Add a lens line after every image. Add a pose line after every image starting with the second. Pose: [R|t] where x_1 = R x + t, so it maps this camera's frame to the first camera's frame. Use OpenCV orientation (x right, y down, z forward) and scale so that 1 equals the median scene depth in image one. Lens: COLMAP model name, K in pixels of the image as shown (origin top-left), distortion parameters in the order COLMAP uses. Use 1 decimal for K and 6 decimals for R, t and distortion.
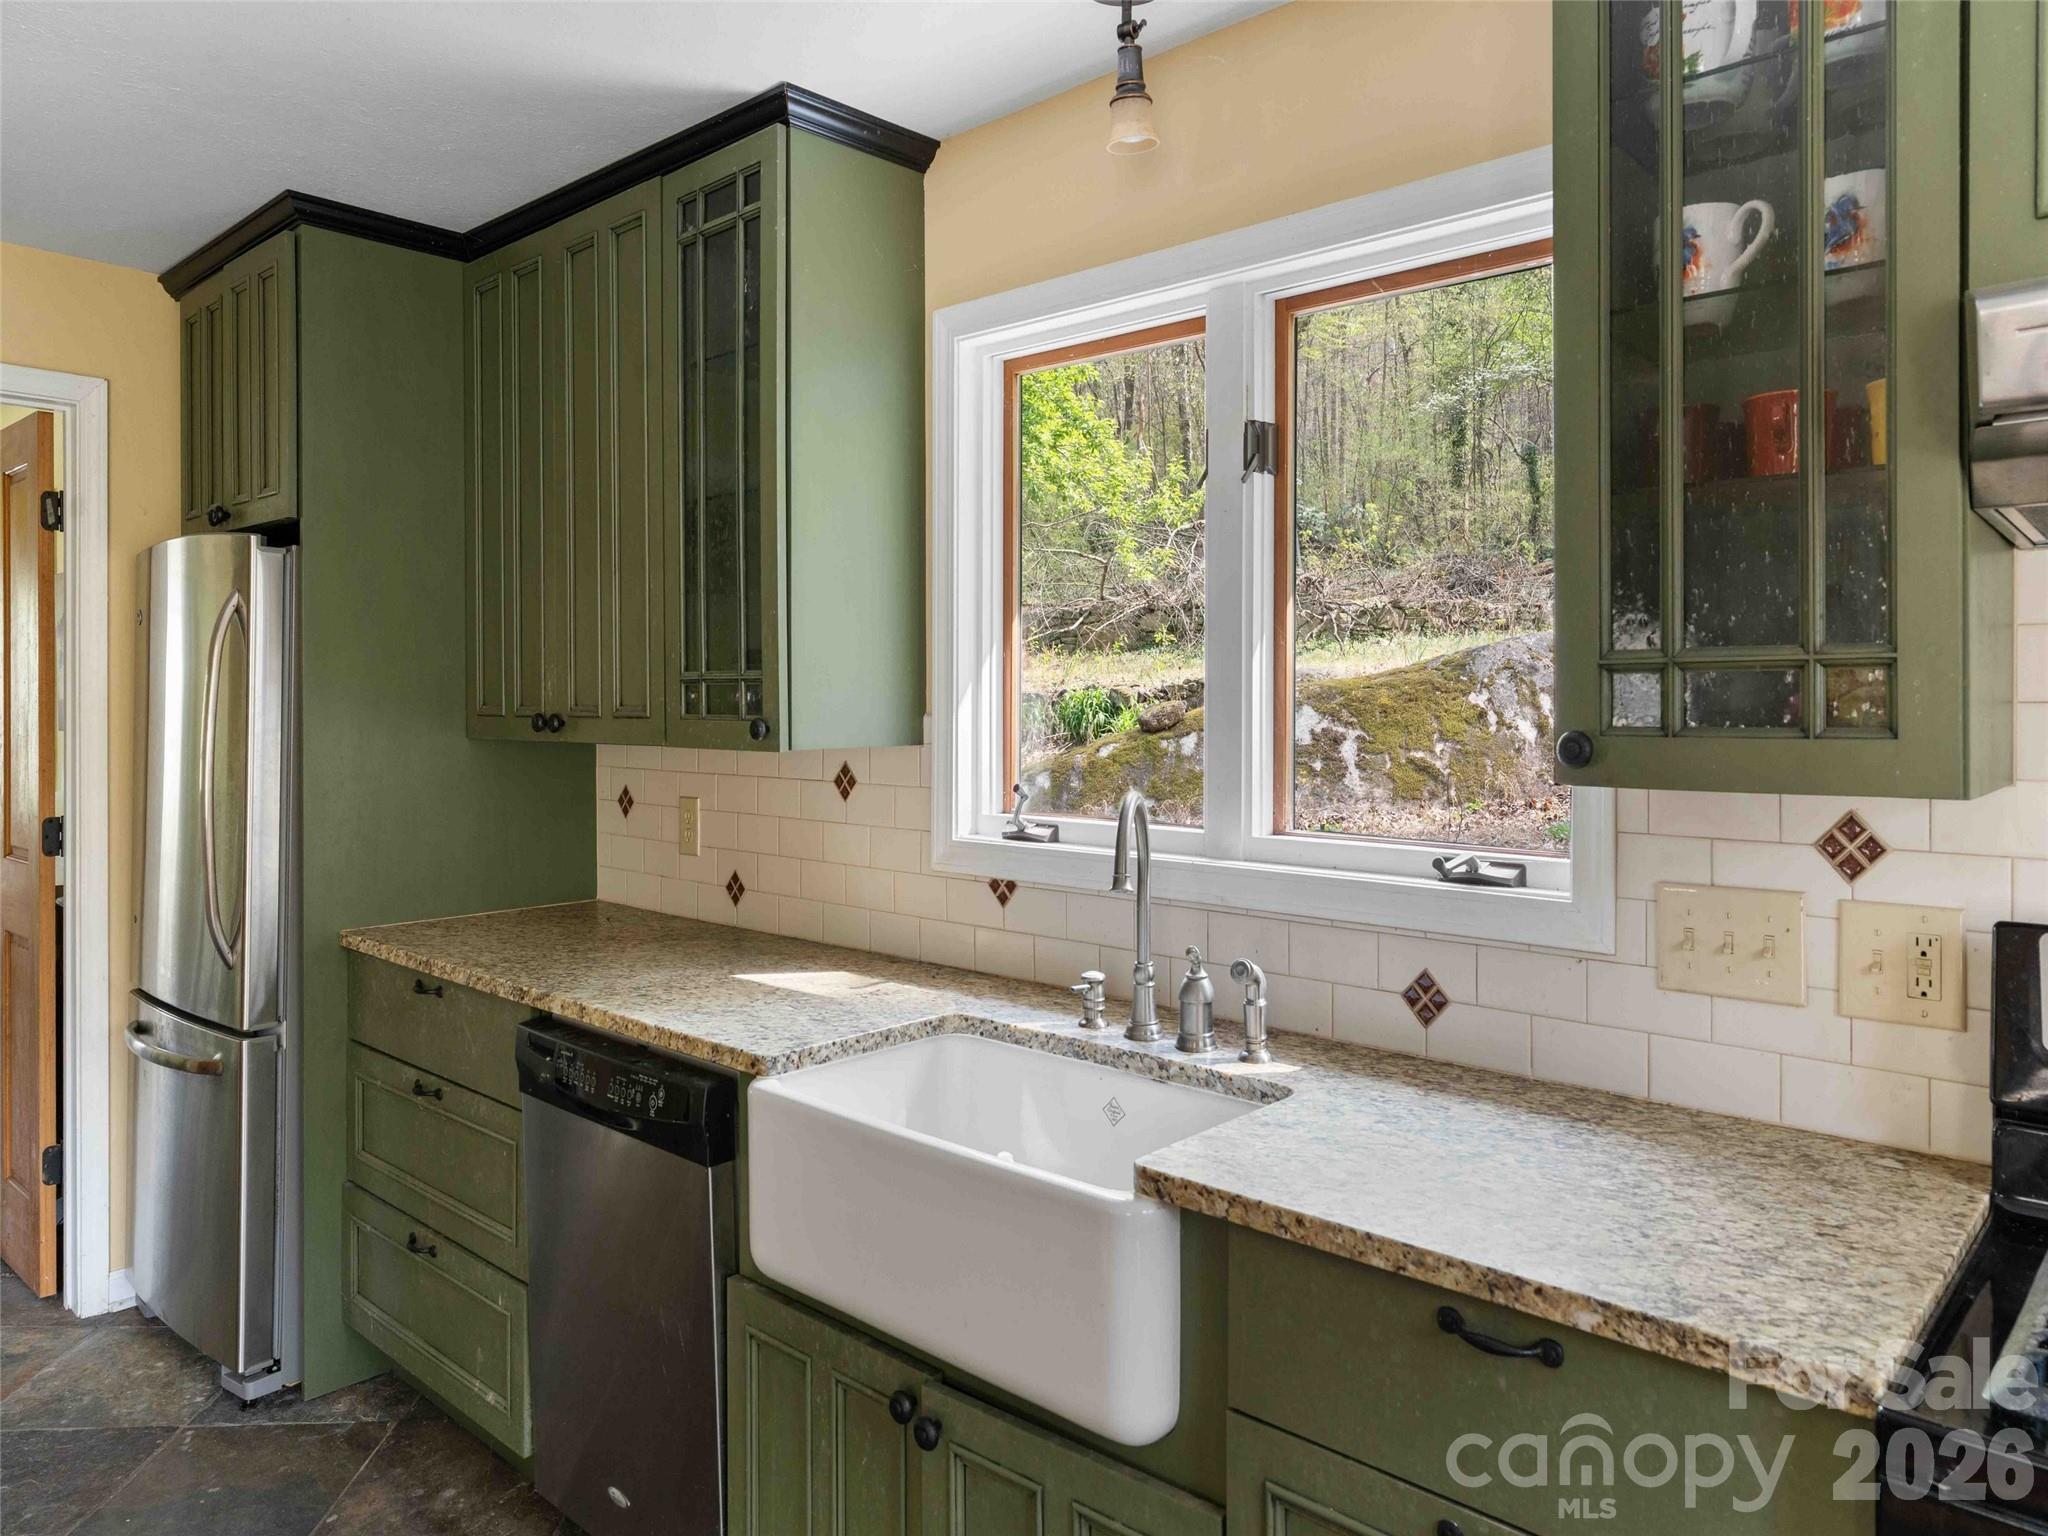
lens RADIAL K [[1382.1, 0, 1013.5], [0, 1382.1, 717.0], [0, 0, 1]] dist [0.008858, -0.001444]
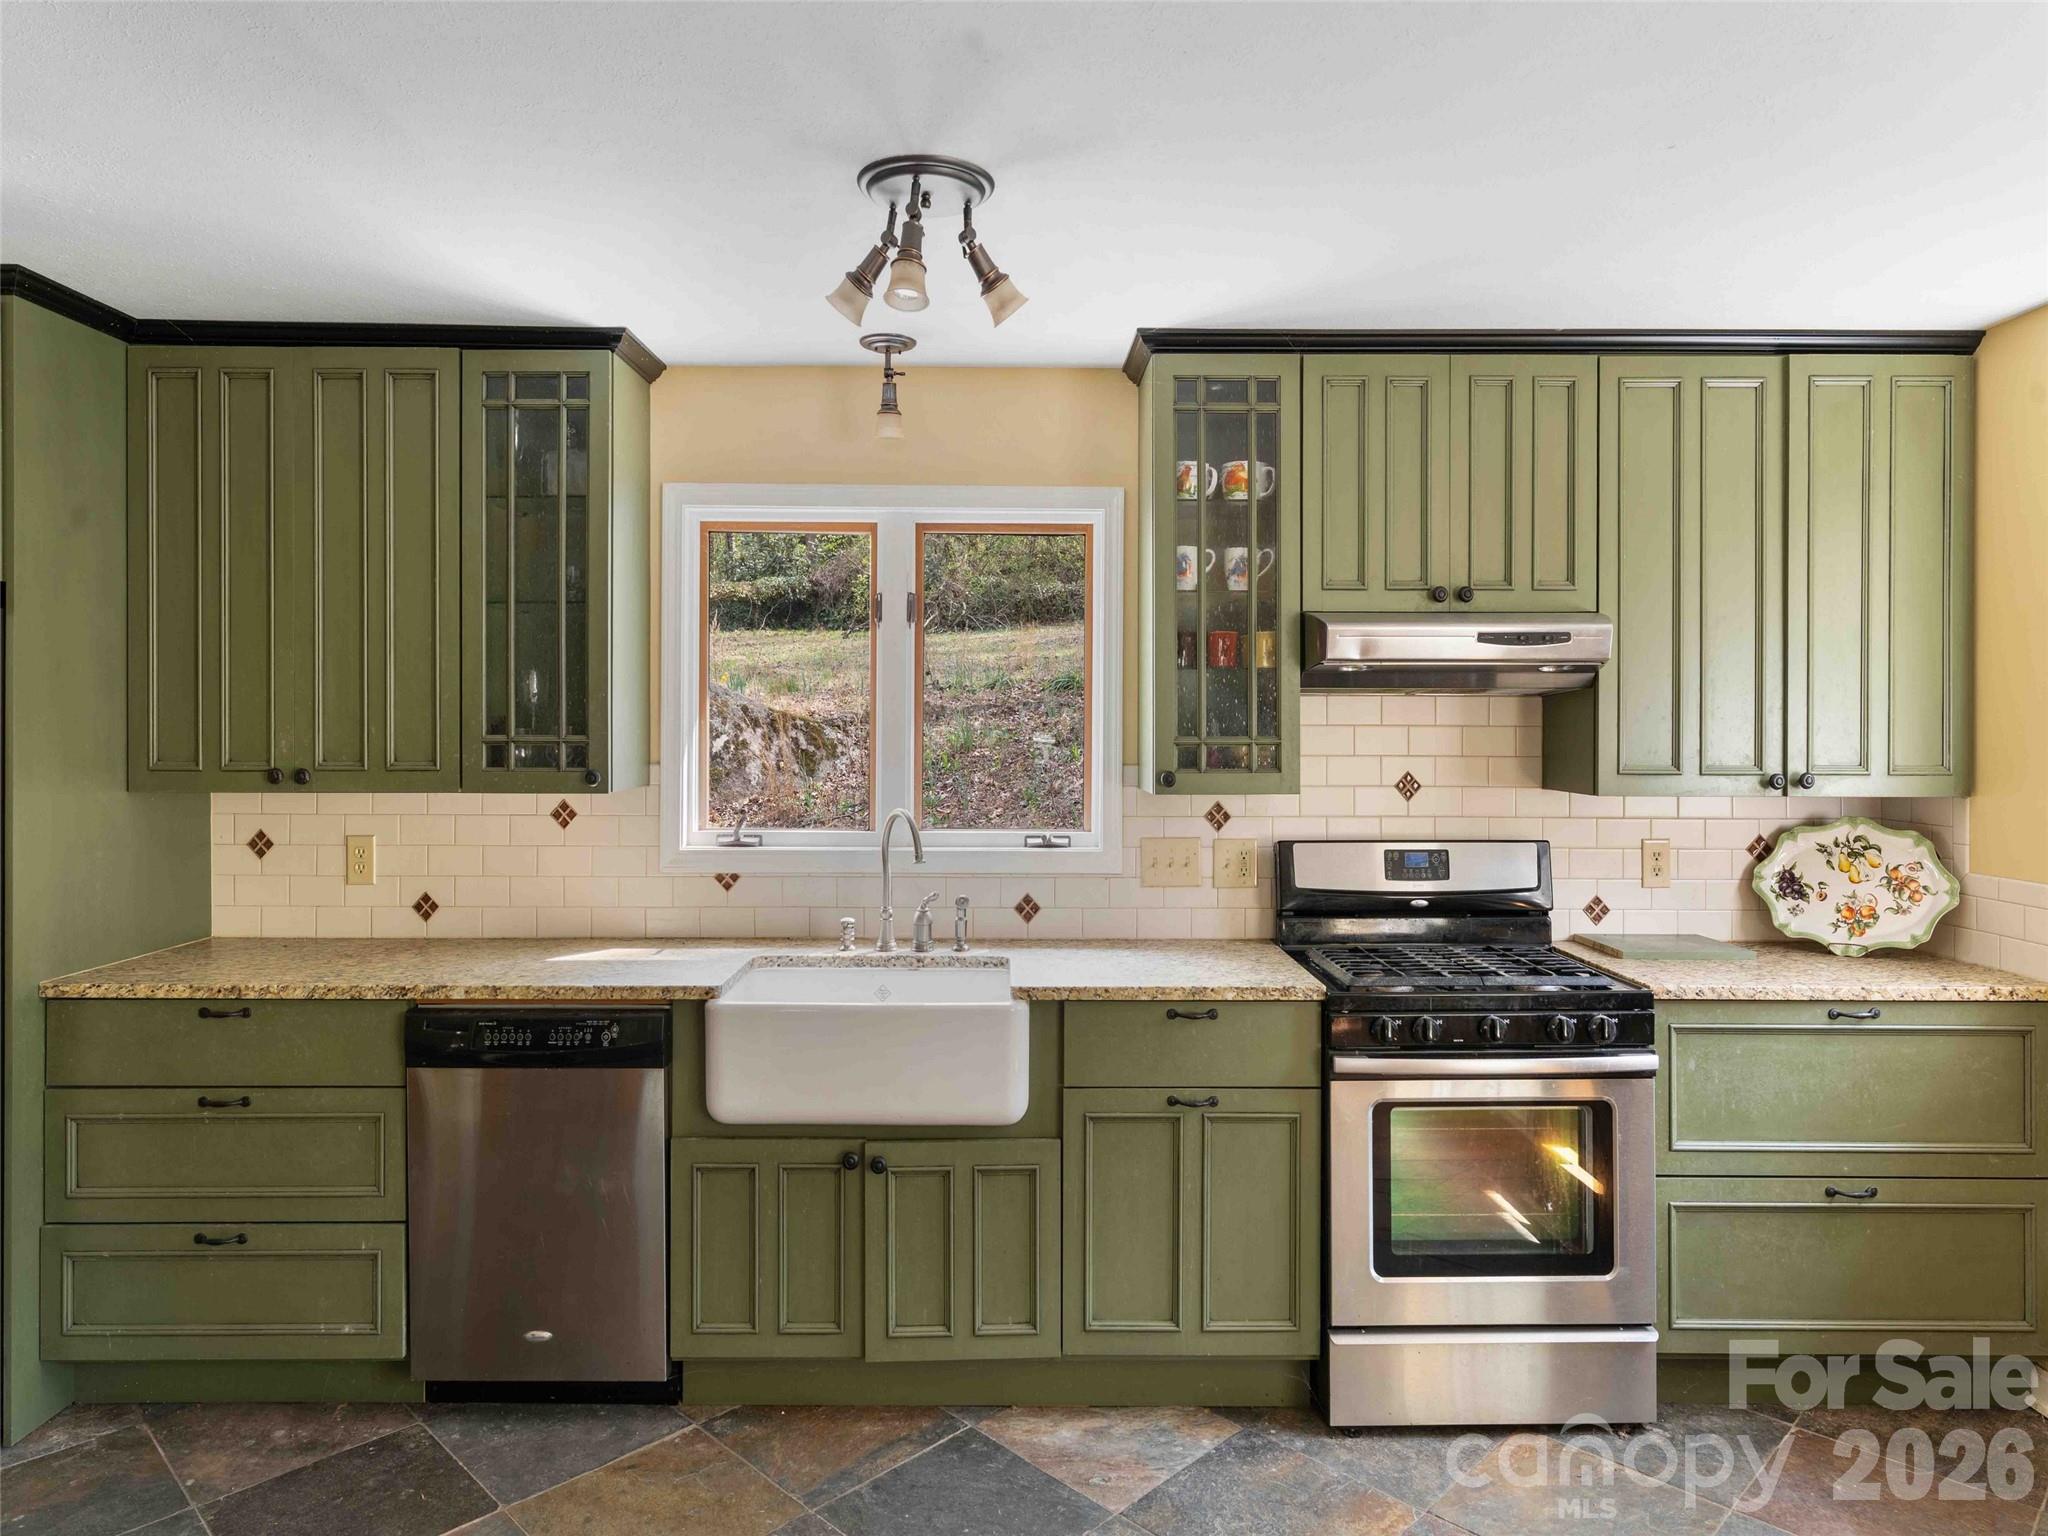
lens RADIAL K [[1304.5, 0, 1022.9], [0, 1304.5, 751.1], [0, 0, 1]] dist [0.000204, 0.004776]
pose [[0.723758, -0.010877, 0.689968, -0.946182], [0.006289, 0.999938, 0.009166, -0.033225], [-0.690025, -0.002295, 0.723782, -0.313660]]
